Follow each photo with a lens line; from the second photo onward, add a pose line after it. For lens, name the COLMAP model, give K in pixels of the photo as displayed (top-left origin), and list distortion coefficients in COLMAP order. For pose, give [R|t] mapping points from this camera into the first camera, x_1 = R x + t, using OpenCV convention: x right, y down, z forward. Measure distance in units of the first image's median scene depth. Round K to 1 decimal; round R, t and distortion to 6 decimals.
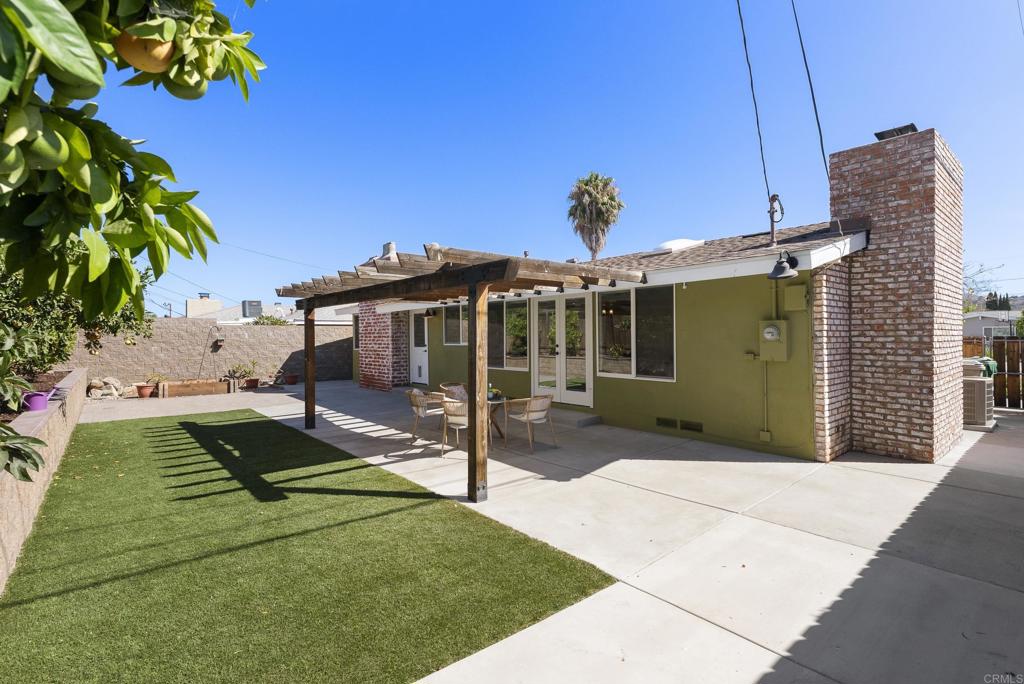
lens RADIAL K [[479.8, 0, 508.1], [0, 479.8, 339.8], [0, 0, 1]] dist [-0.001801, 0.000077]
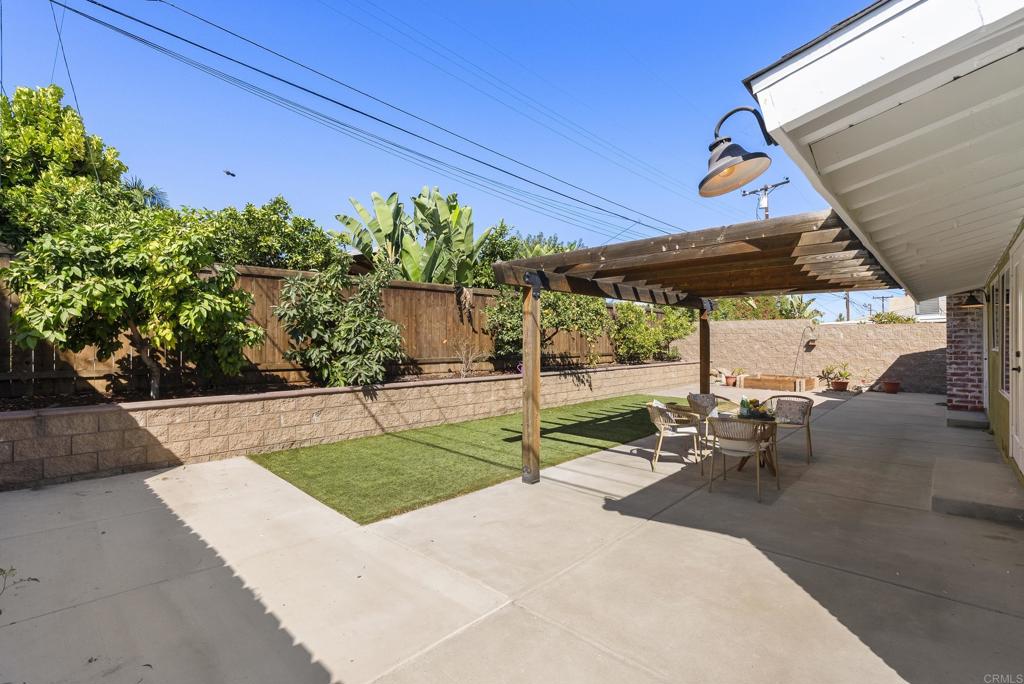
lens RADIAL K [[465.7, 0, 510.8], [0, 465.7, 338.4], [0, 0, 1]] dist [-0.004511, 0.000122]
pose [[0.114078, 0.002987, -0.993467, 0.891427], [-0.008179, 0.999964, 0.002067, 0.000345], [0.993438, 0.007889, 0.114099, 0.739348]]
